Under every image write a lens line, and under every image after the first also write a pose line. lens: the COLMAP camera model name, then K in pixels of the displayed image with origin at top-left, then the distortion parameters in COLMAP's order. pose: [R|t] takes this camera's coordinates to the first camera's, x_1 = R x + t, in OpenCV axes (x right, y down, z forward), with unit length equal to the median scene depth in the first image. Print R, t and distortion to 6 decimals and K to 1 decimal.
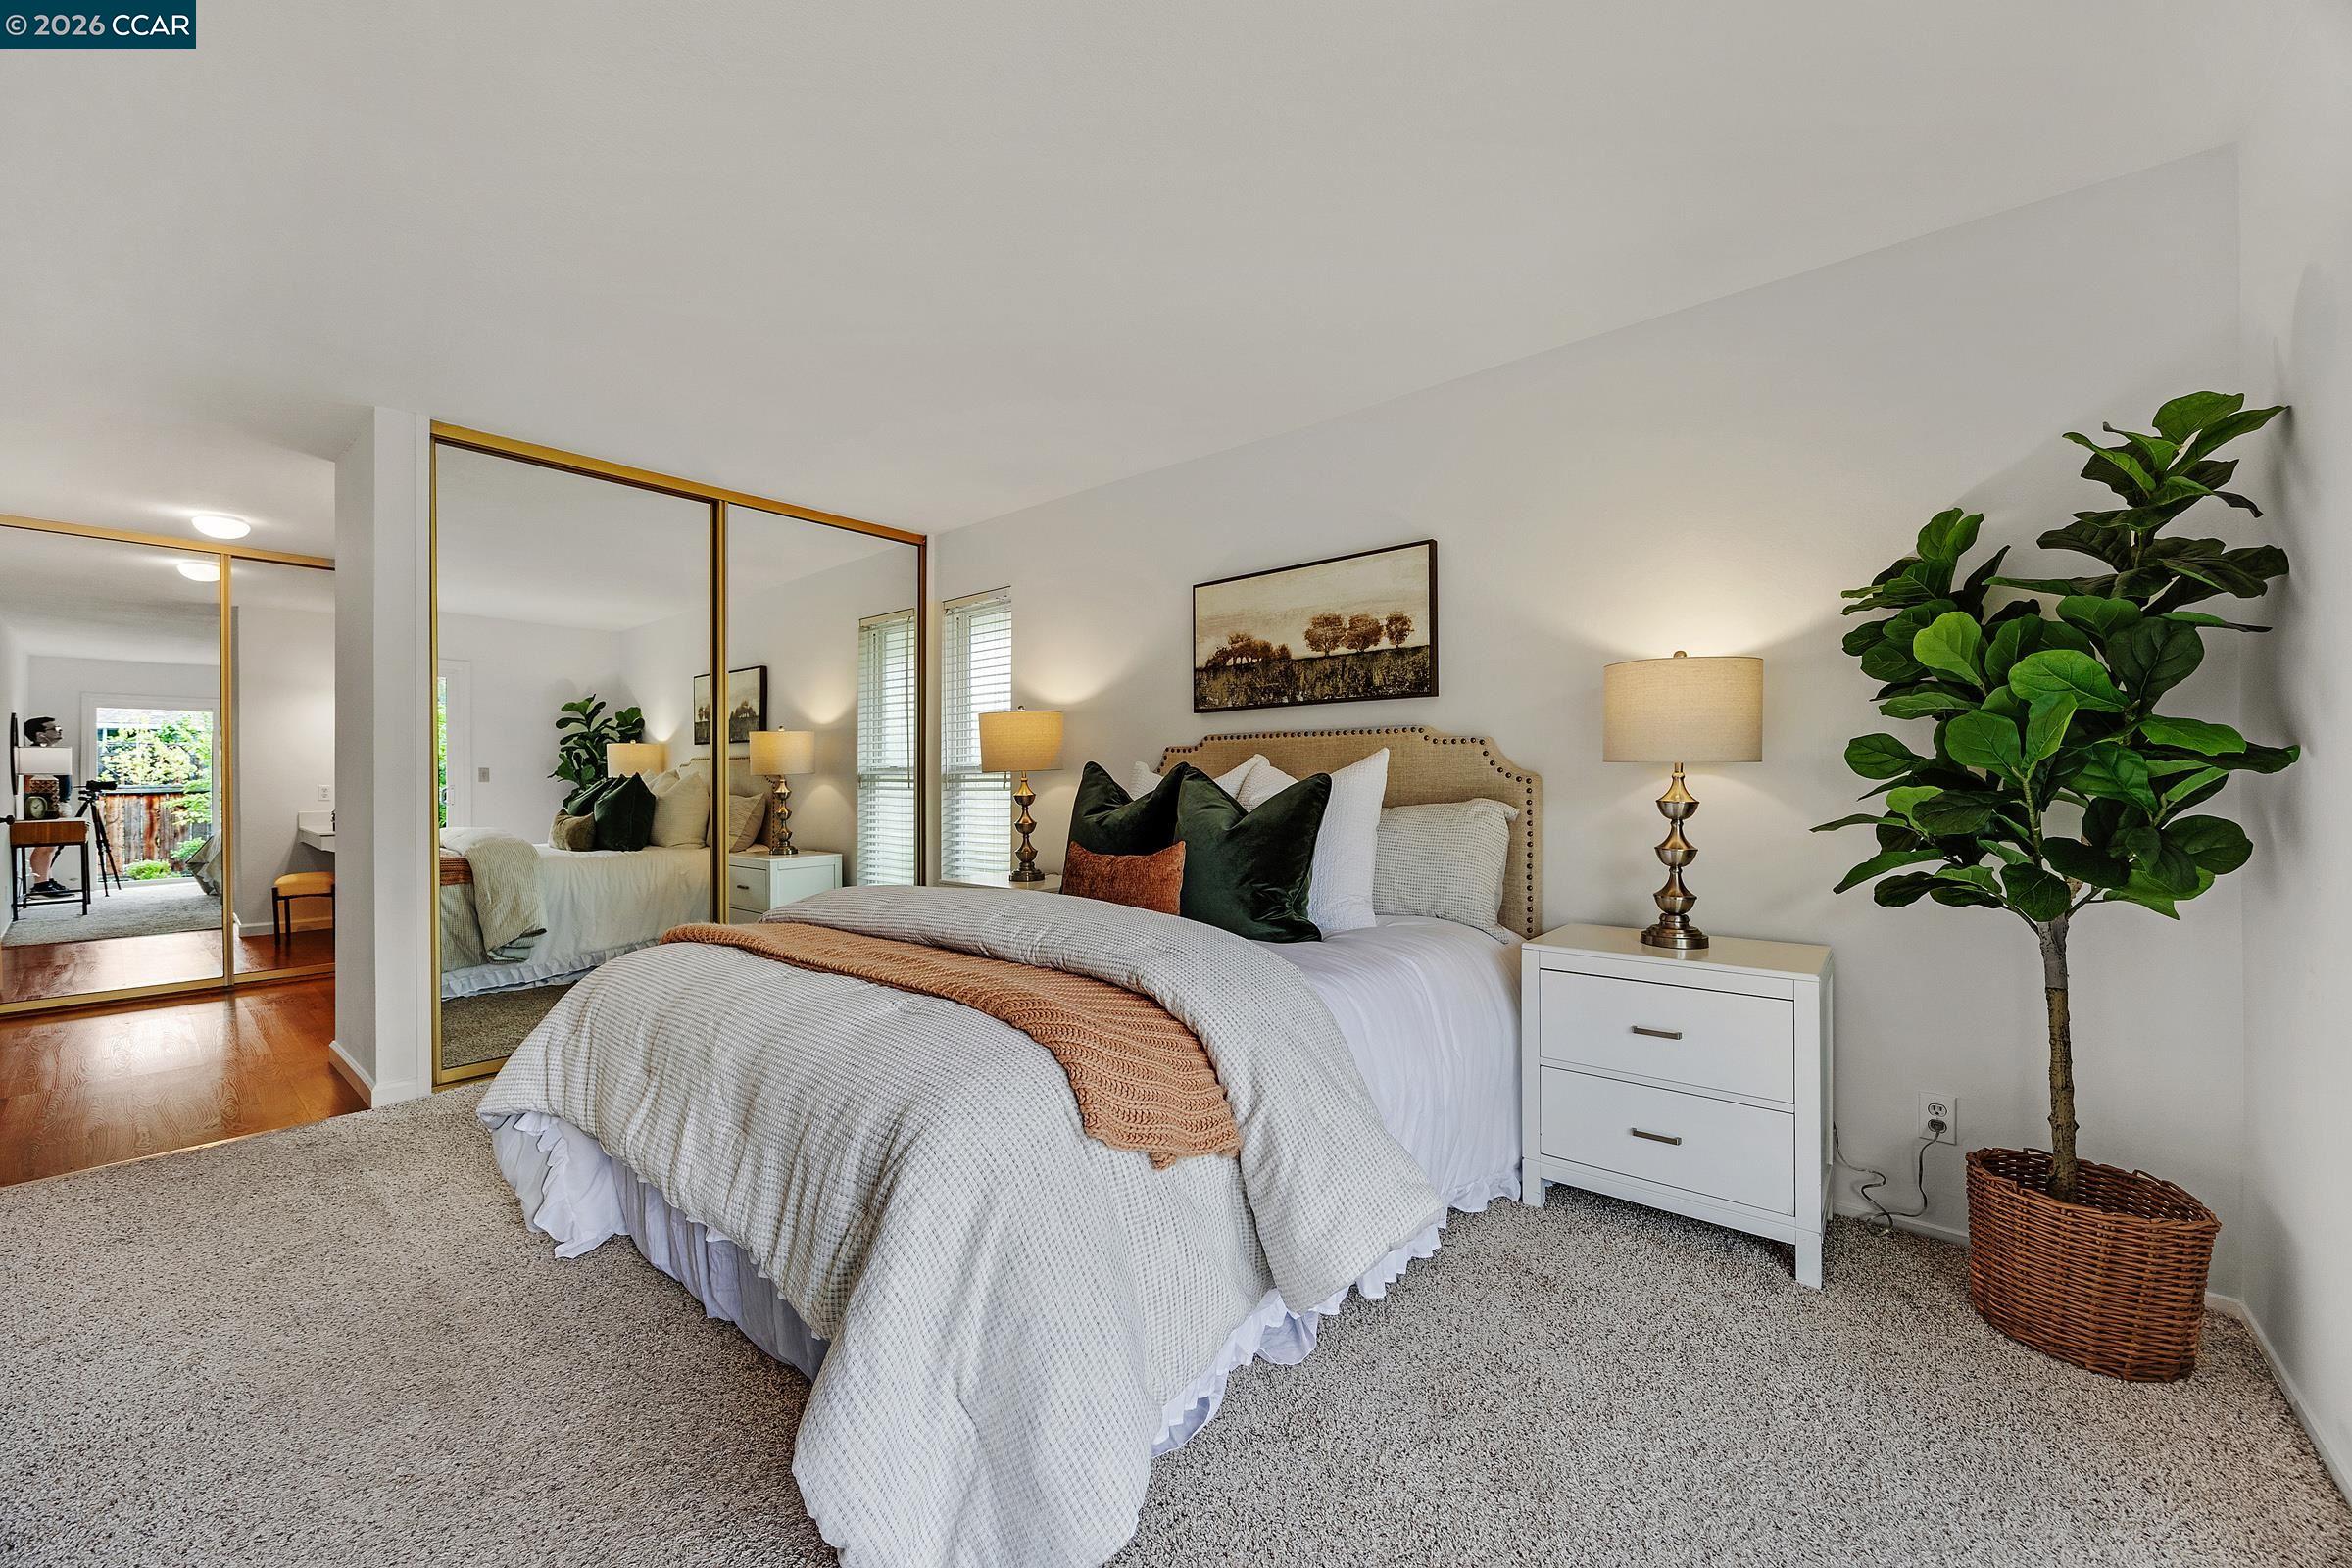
lens RADIAL K [[905.8, 0, 1158.1], [0, 905.8, 791.1], [0, 0, 1]] dist [-0.001278, 0.000052]
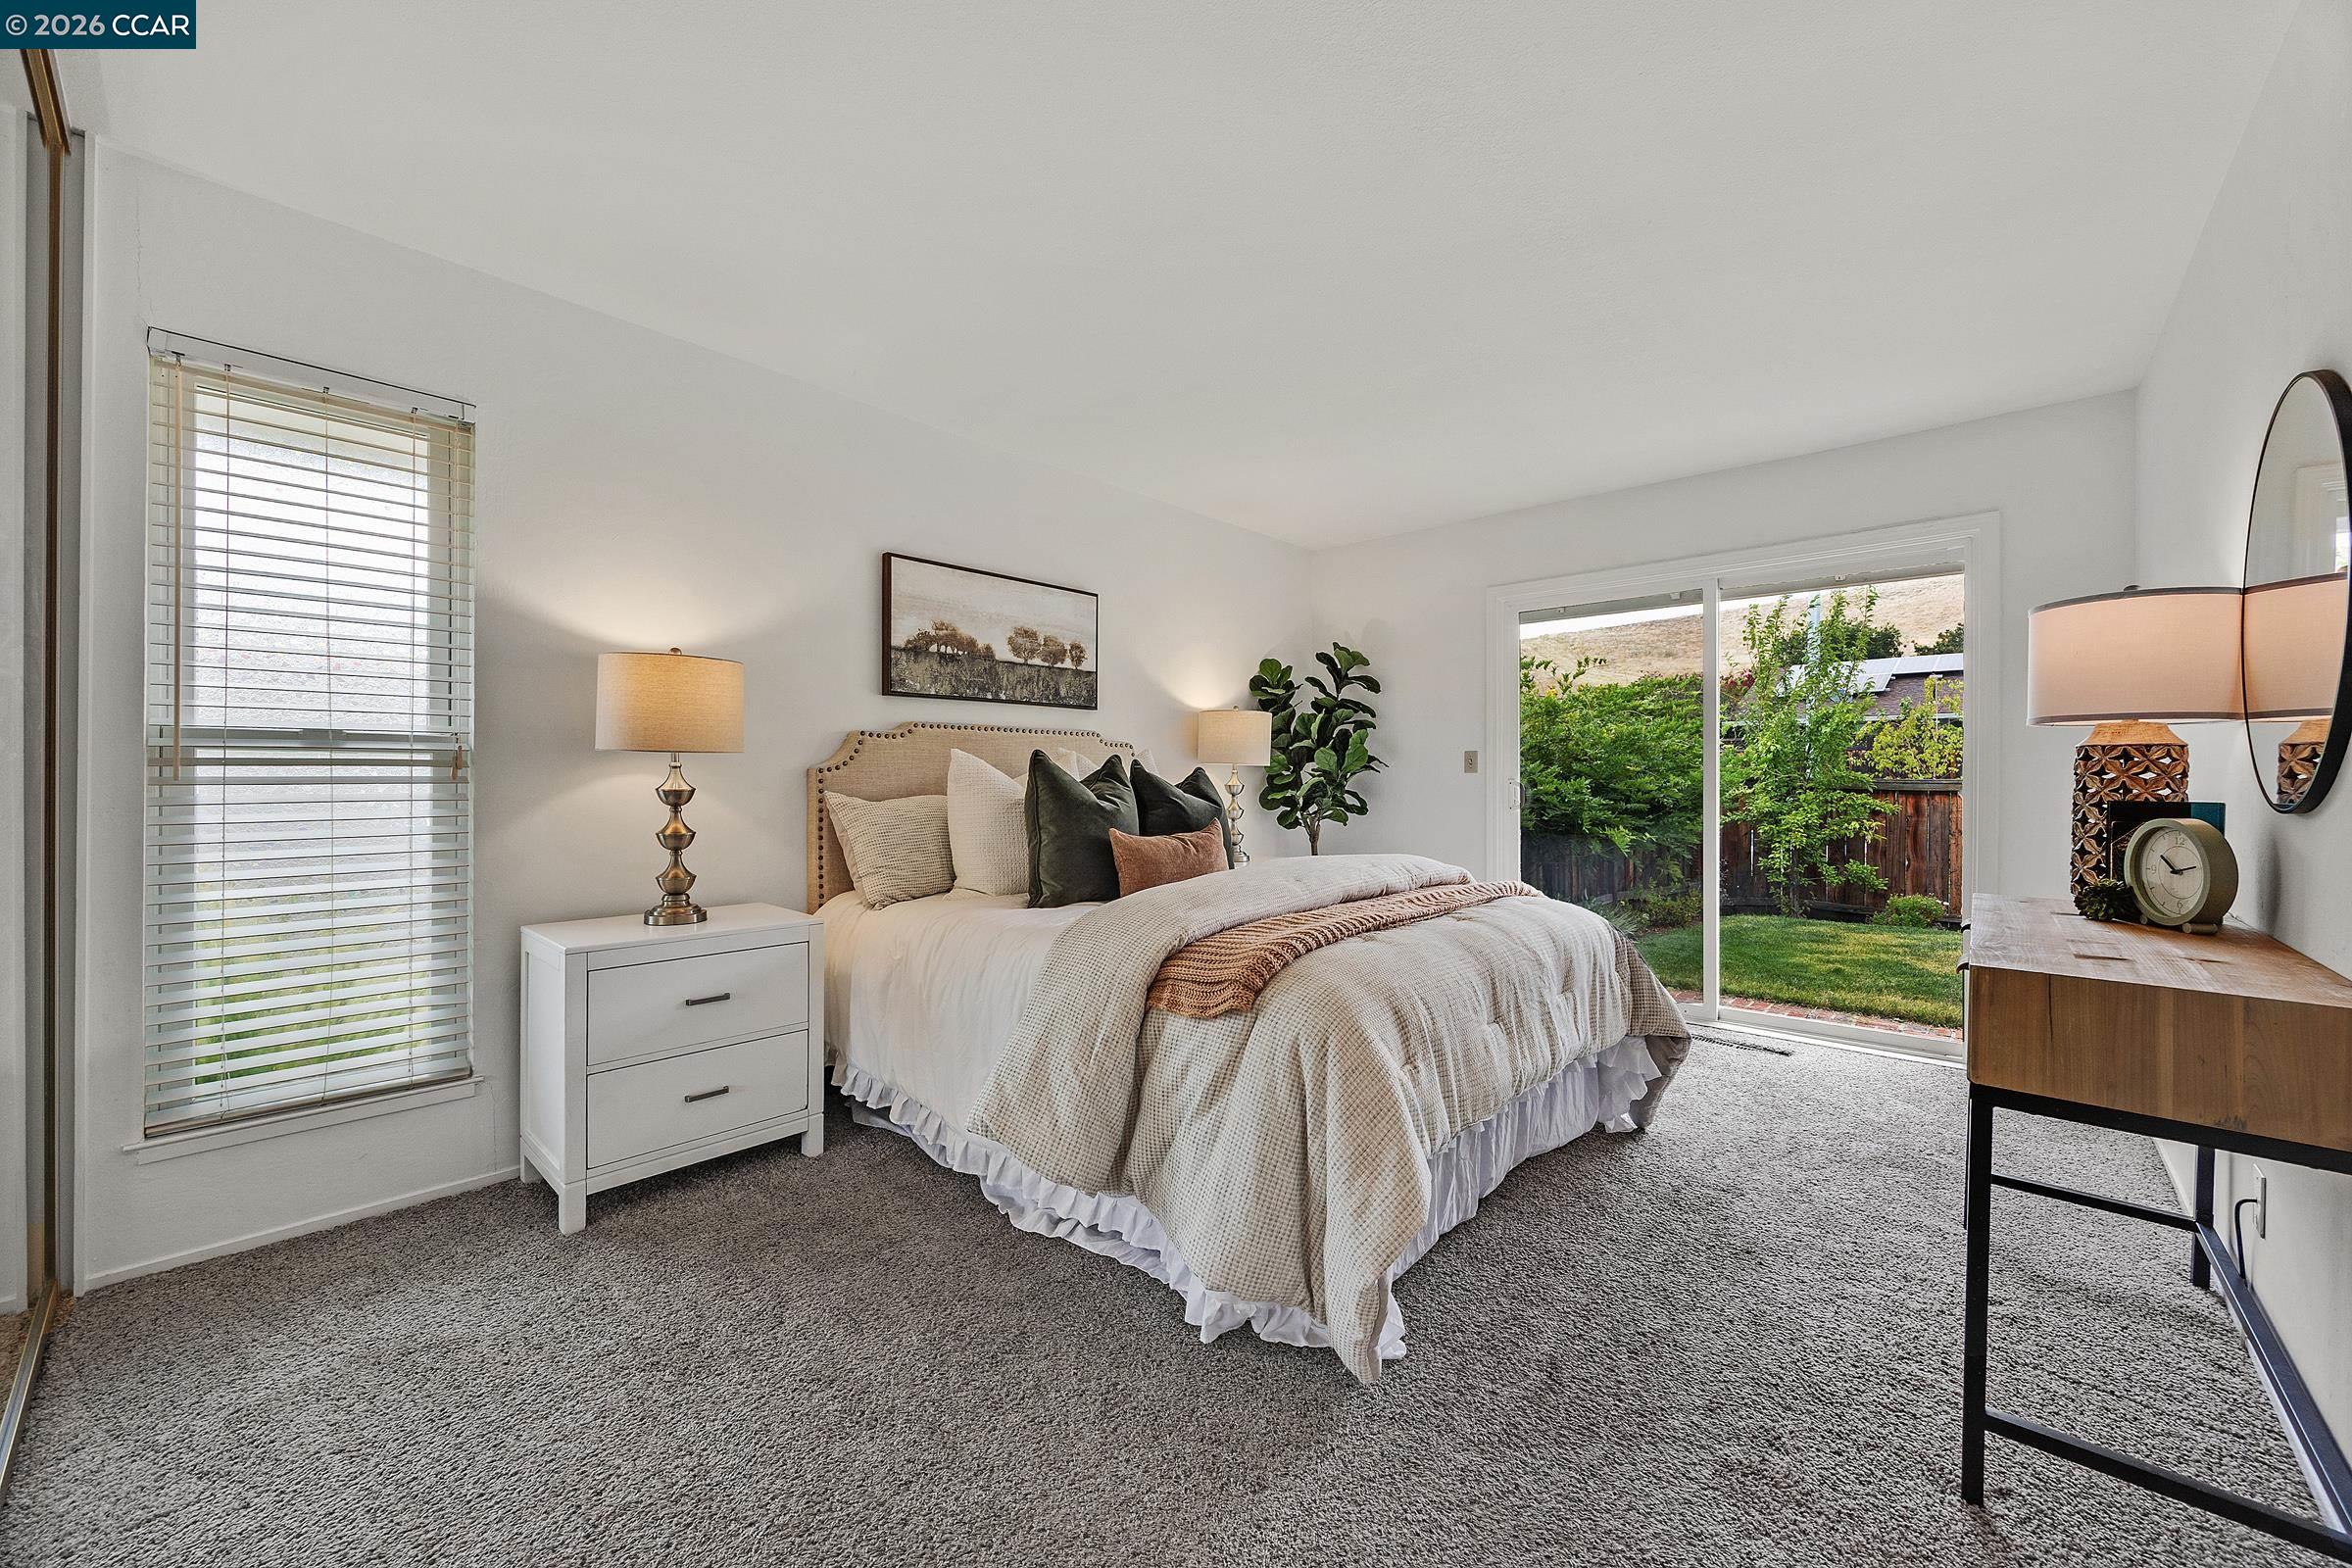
lens RADIAL K [[905.8, 0, 1155.9], [0, 905.8, 774.1], [0, 0, 1]] dist [-0.001278, 0.000052]
pose [[0.032586, -0.001381, 0.999468, -0.922009], [-0.003756, 0.999992, 0.001504, -0.010957], [-0.999462, -0.003803, 0.032581, 0.767008]]
